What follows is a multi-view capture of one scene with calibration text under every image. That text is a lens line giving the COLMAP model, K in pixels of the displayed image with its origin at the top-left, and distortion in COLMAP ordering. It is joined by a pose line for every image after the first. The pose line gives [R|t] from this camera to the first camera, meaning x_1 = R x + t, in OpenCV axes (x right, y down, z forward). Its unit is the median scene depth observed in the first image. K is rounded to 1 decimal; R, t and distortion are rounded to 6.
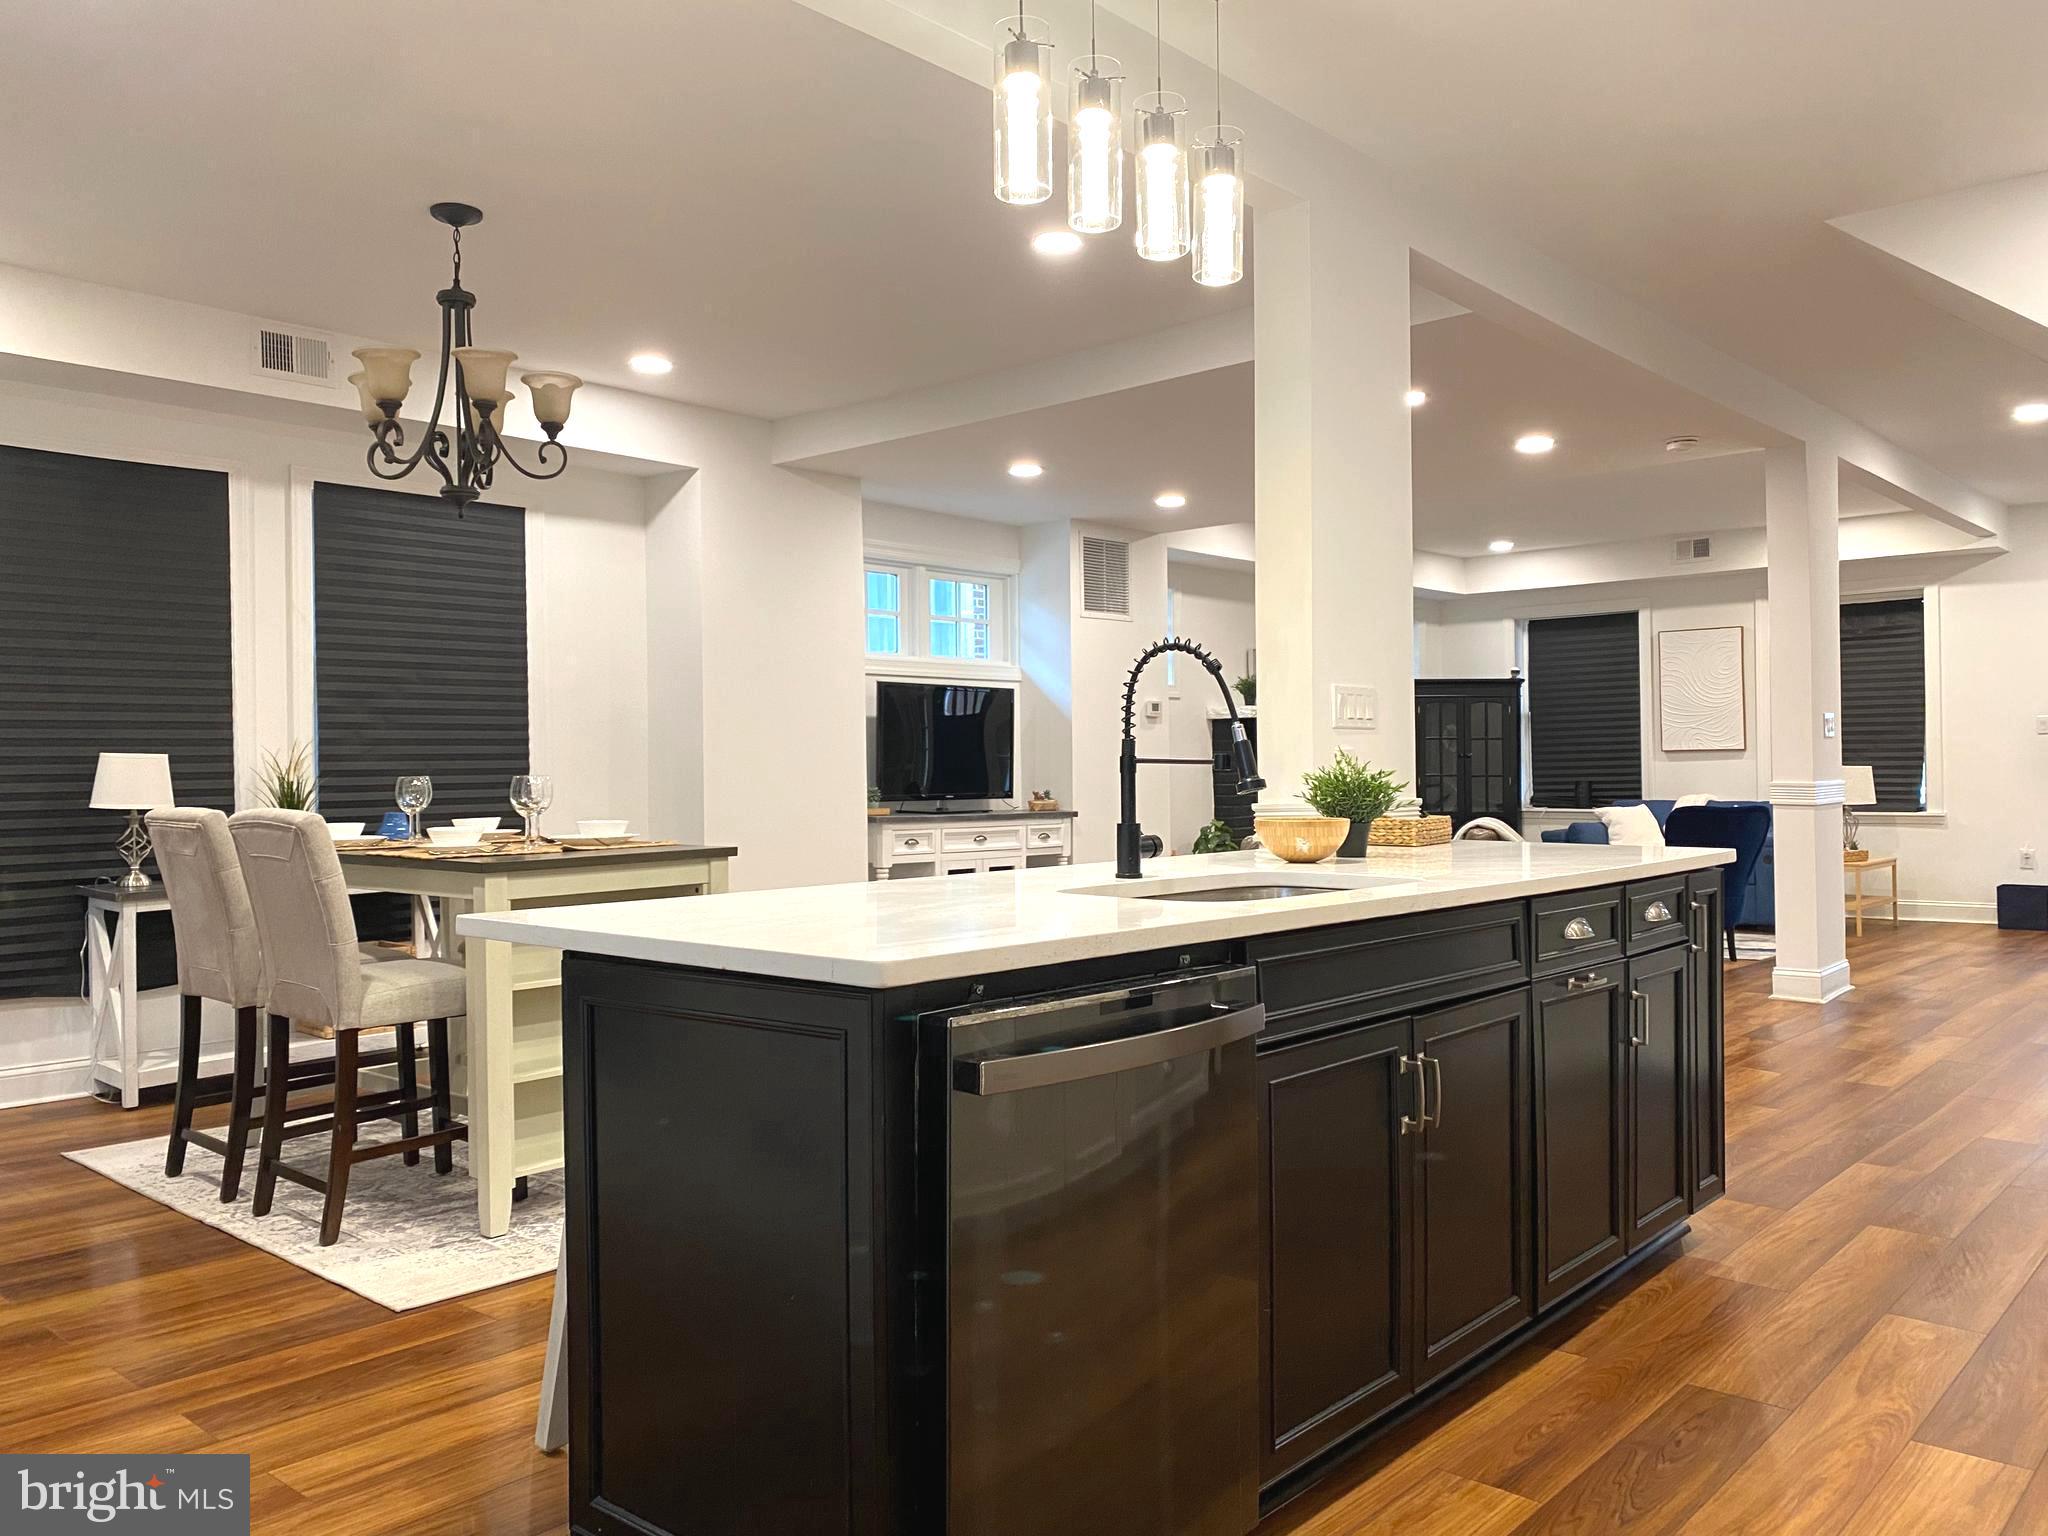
lens RADIAL K [[1559.1, 0, 1024.0], [0, 1559.1, 768.0], [0, 0, 1]] dist [0.040982, -0.057479]
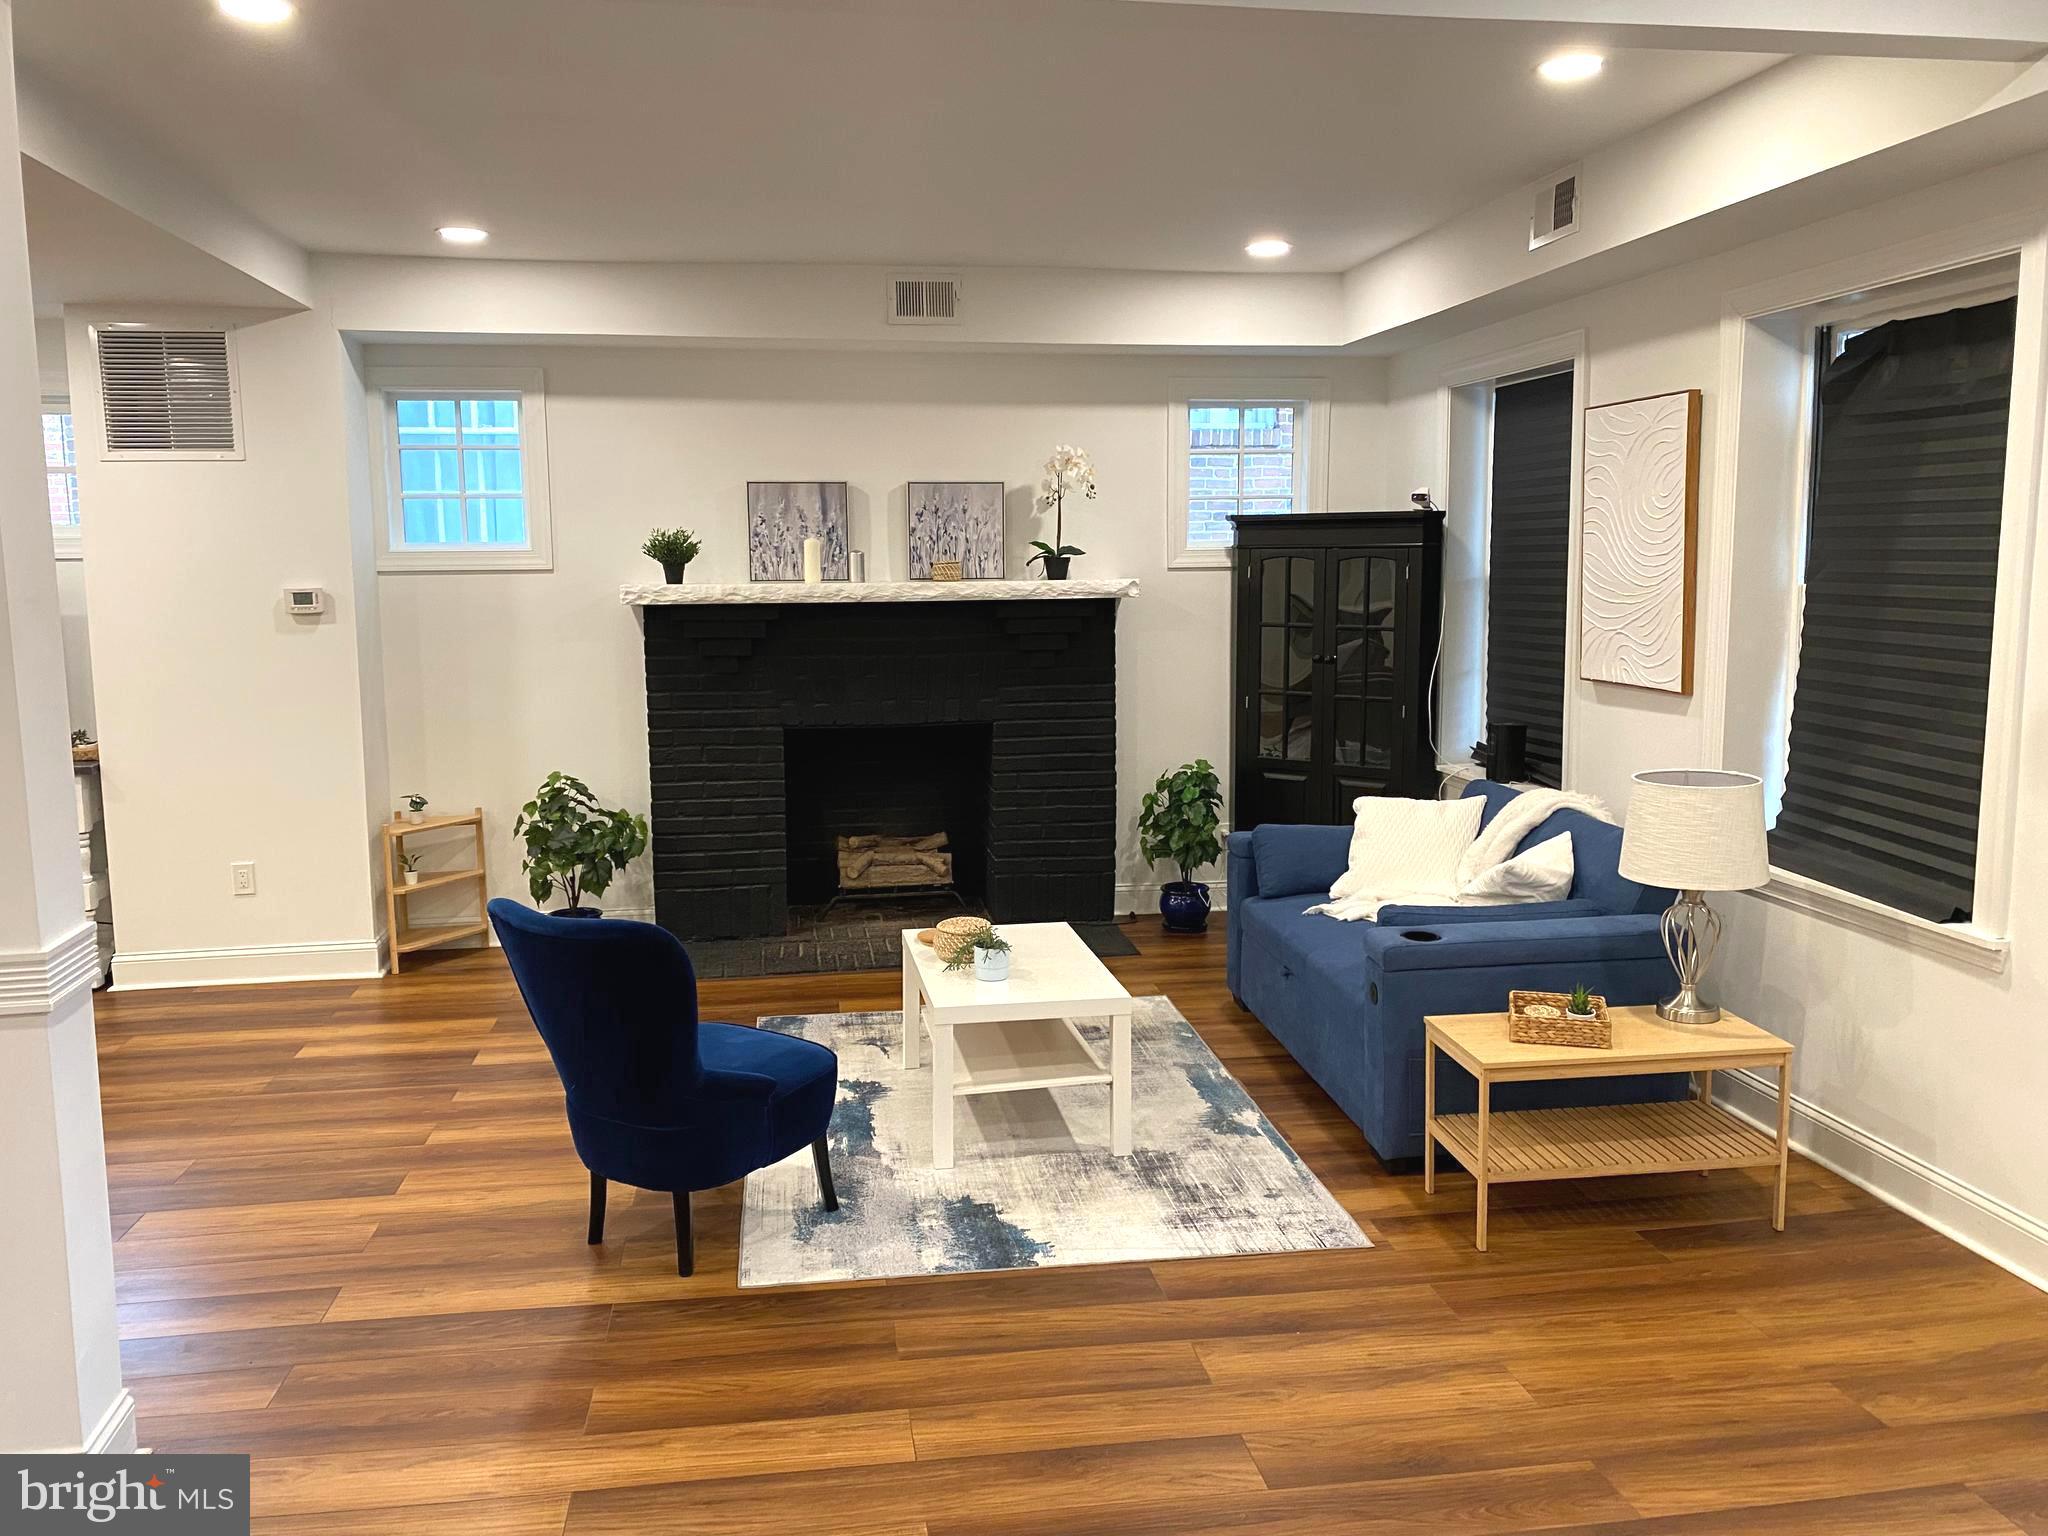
lens RADIAL K [[1559.1, 0, 1024.0], [0, 1559.1, 768.0], [0, 0, 1]] dist [0.040982, -0.057479]
pose [[0.783067, 0.092801, -0.614975, 0.746942], [-0.001129, 0.989016, 0.147807, -0.069591], [0.621937, -0.115048, 0.774570, 0.731411]]
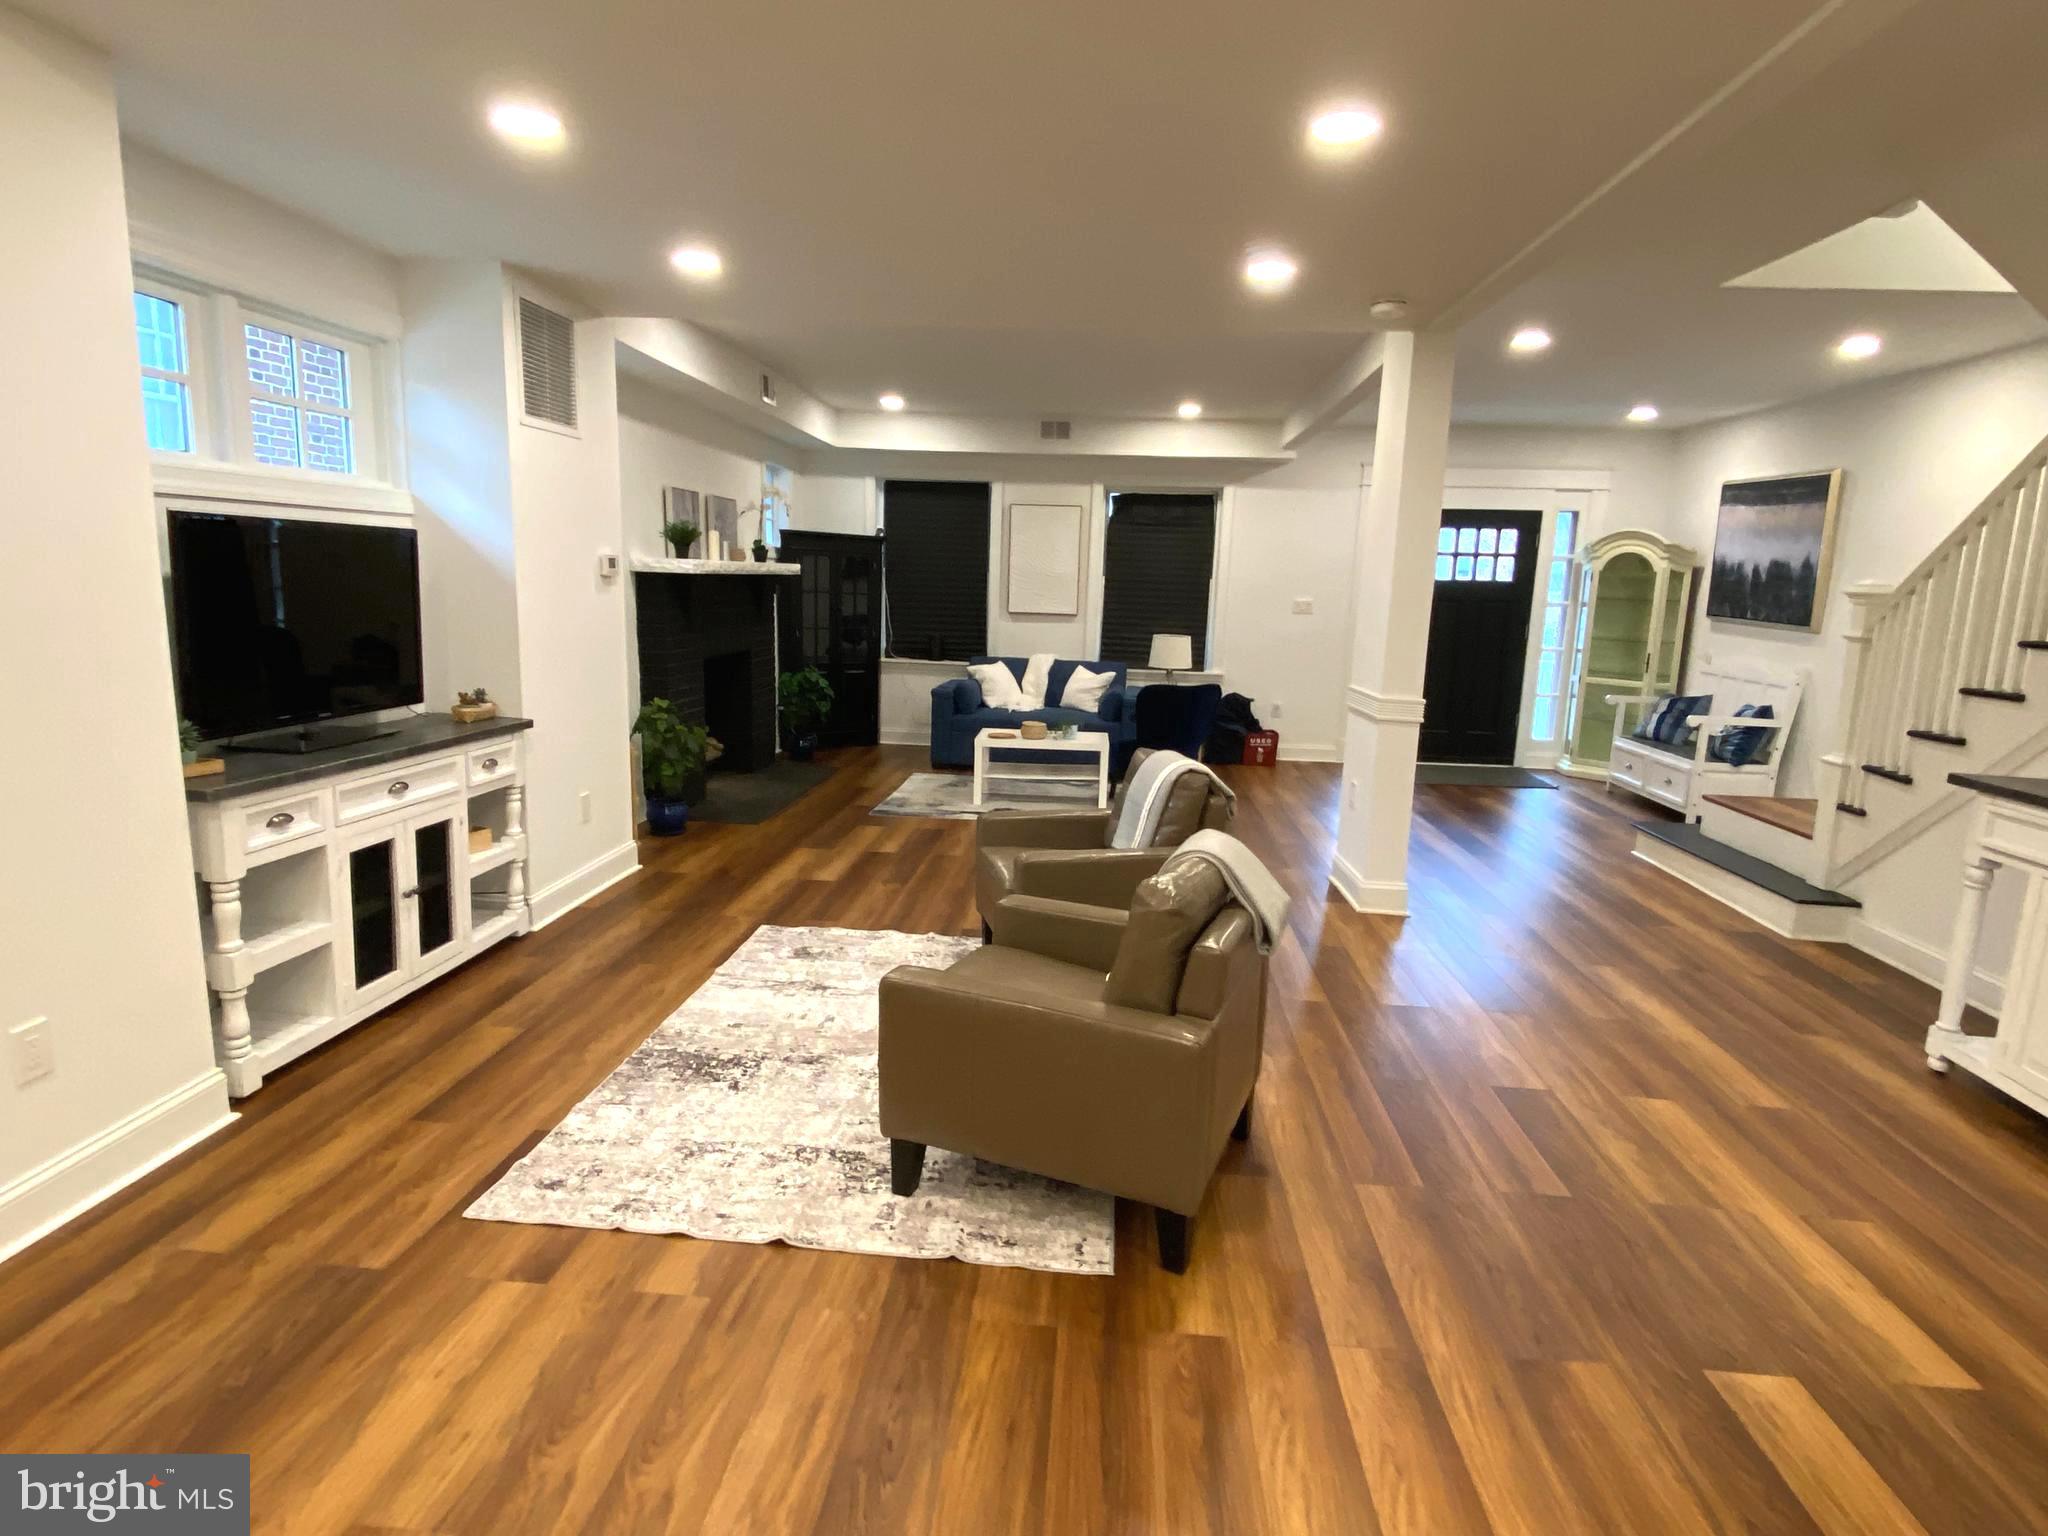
lens RADIAL K [[1071.9, 0, 1017.9], [0, 1071.9, 774.9], [0, 0, 1]] dist [0.057127, -0.056438]
pose [[0.793368, -0.070779, 0.604613, -0.086205], [-0.044972, 0.983689, 0.174167, -0.041366], [-0.607078, -0.165369, 0.777244, 0.492319]]
